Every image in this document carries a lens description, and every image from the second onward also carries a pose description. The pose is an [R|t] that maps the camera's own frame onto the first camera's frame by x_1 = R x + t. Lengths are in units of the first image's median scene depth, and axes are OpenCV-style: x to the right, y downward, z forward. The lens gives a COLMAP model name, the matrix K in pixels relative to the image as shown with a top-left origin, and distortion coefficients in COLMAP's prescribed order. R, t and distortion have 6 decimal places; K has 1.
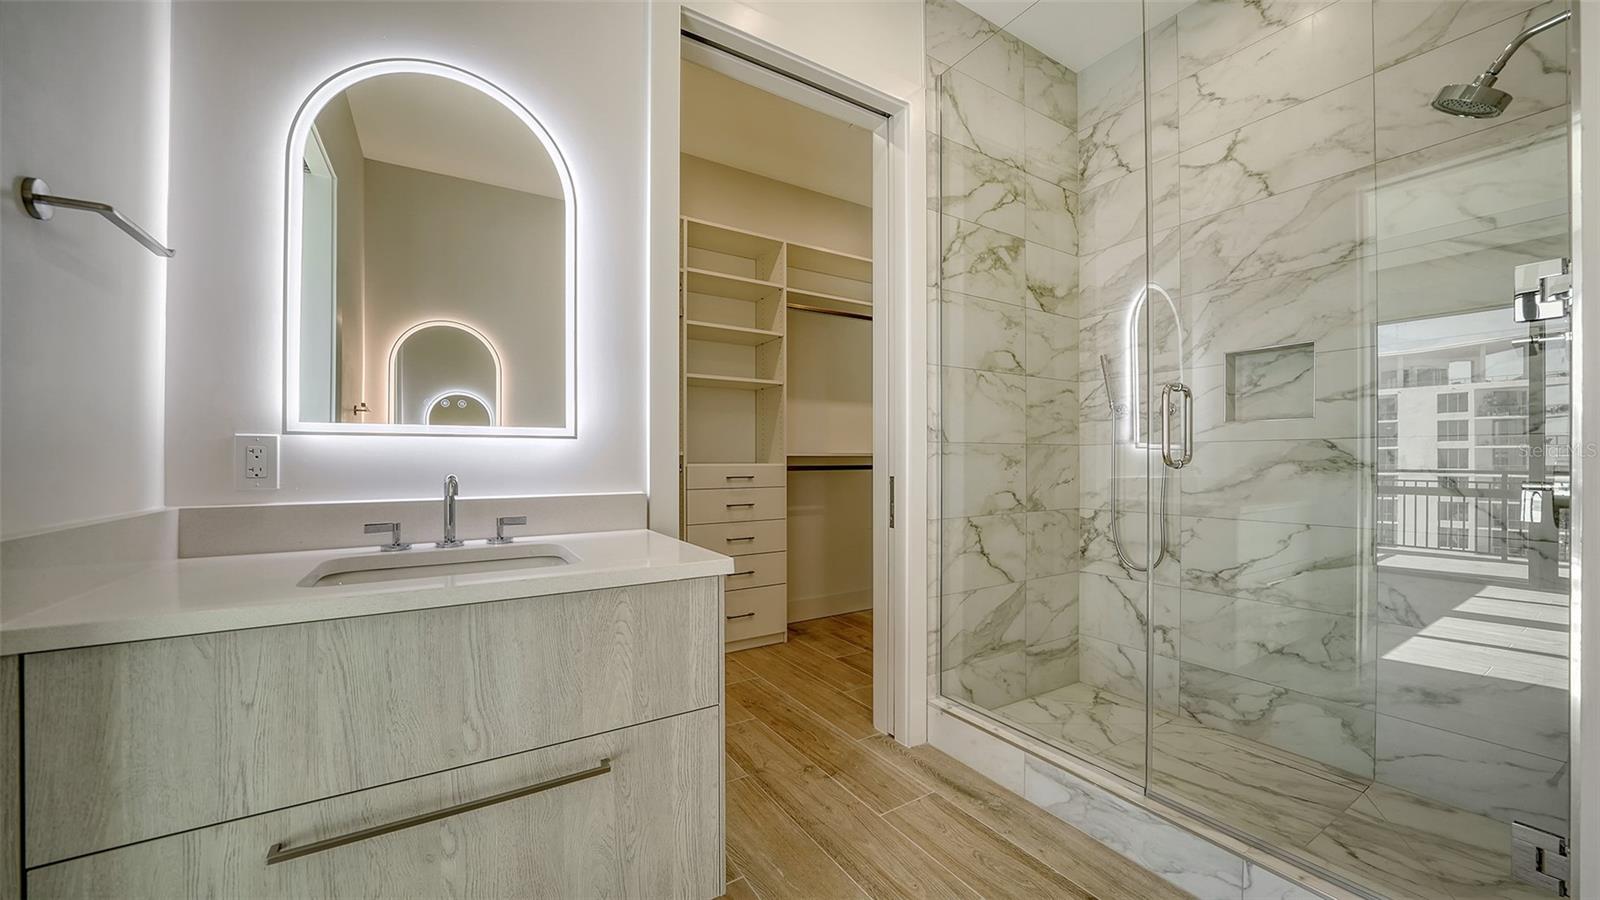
lens RADIAL K [[575.2, 0, 799.9], [0, 575.2, 460.1], [0, 0, 1]] dist [-0.016197, 0.000568]
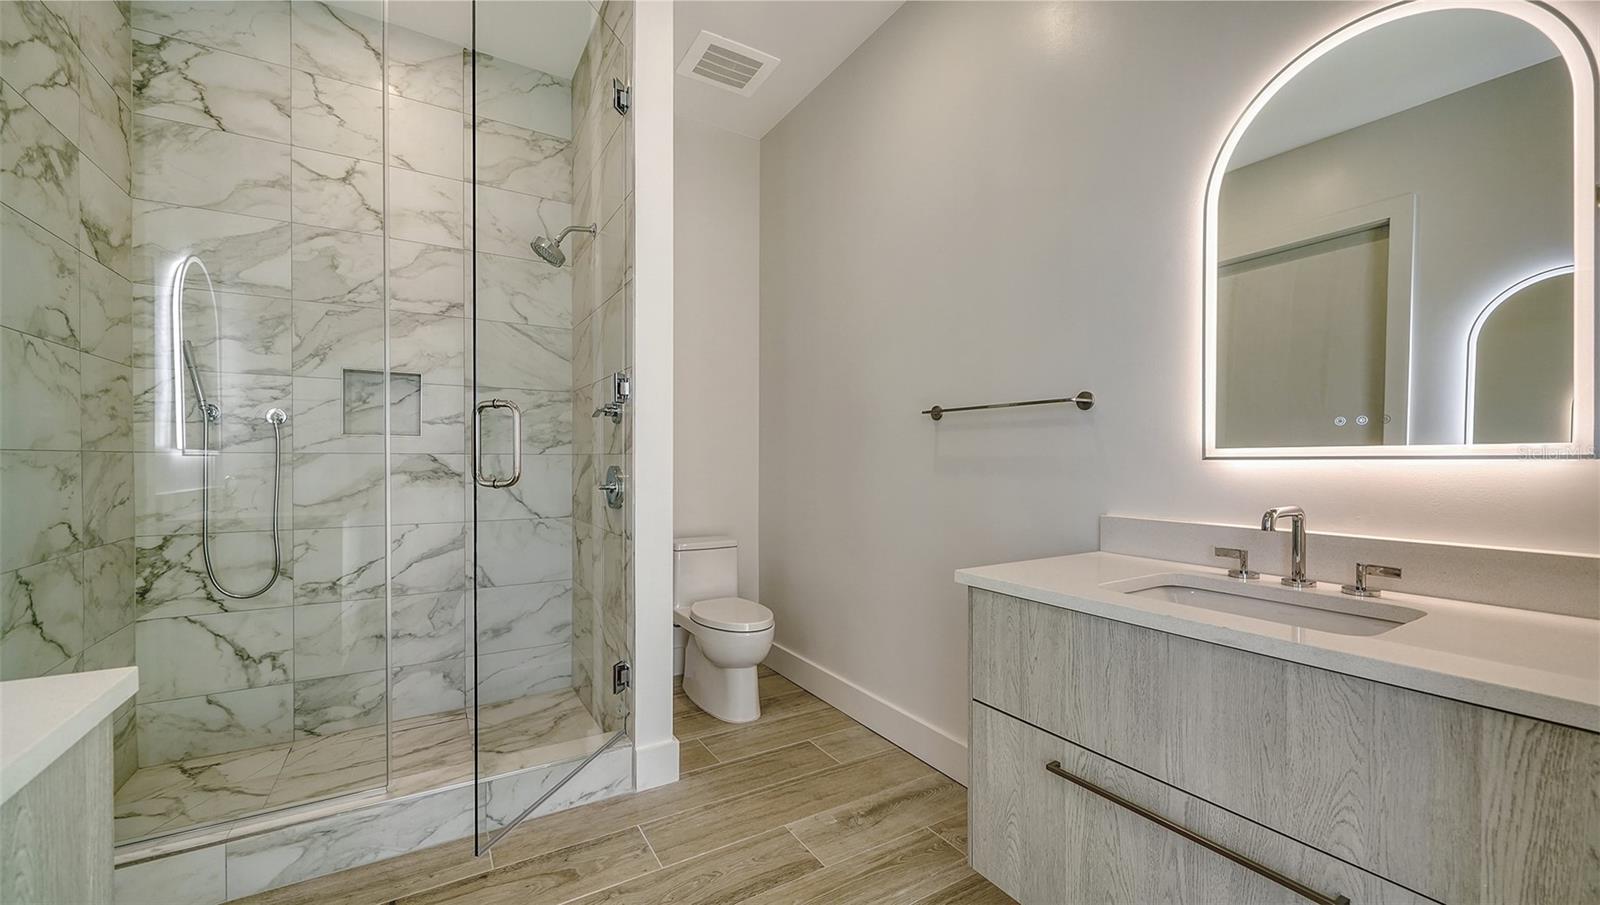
lens RADIAL K [[623.5, 0, 800.3], [0, 623.5, 460.4], [0, 0, 1]] dist [0.002227, -0.000419]
pose [[0.006472, -0.000645, 0.999979, -0.365762], [-0.005156, 0.999986, 0.000679, -0.023256], [-0.999966, -0.005160, 0.006468, 0.148473]]
